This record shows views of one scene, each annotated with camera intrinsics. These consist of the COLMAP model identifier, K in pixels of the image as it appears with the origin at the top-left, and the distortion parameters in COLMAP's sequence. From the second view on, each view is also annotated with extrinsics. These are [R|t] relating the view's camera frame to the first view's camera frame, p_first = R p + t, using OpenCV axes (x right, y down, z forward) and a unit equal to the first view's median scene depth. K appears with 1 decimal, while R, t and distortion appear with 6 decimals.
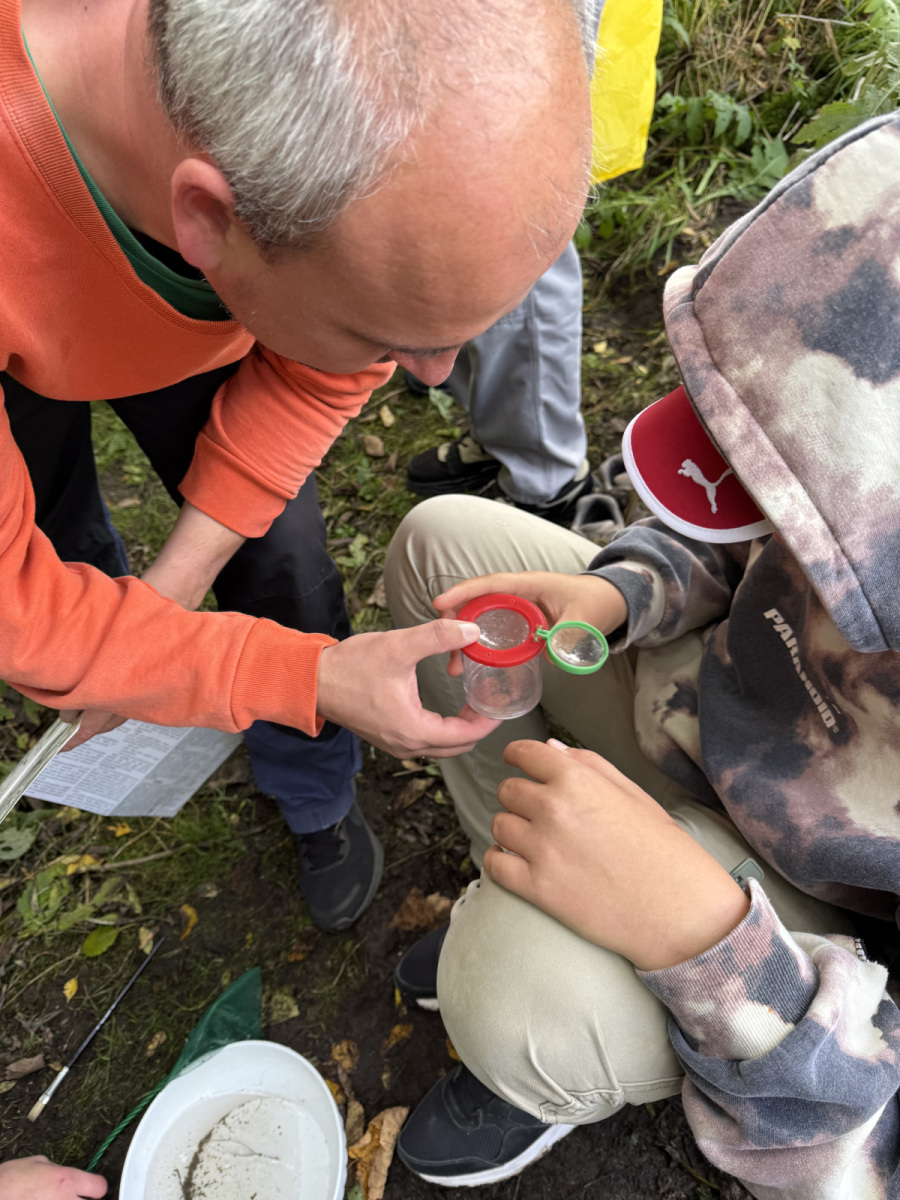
lens RADIAL K [[840.7, 0, 459.2], [0, 840.7, 599.0], [0, 0, 1]] dist [0.022762, -0.027595]
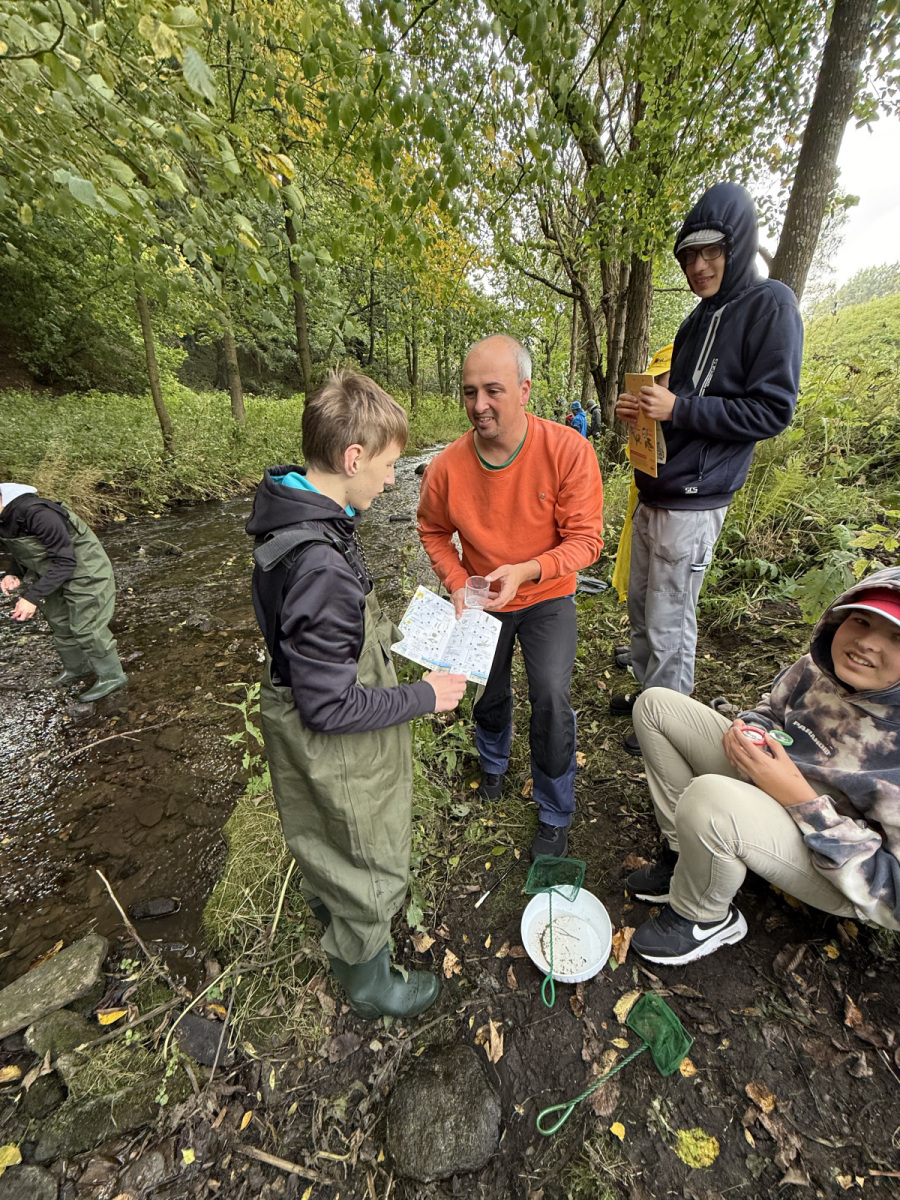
lens RADIAL K [[467.8, 0, 452.0], [0, 467.8, 603.4], [0, 0, 1]] dist [-0.001483, -0.000062]
pose [[0.946612, 0.064673, -0.315821, -0.144394], [-0.183190, 0.914039, -0.361904, 0.234766], [0.265267, 0.400438, 0.877088, -0.534267]]
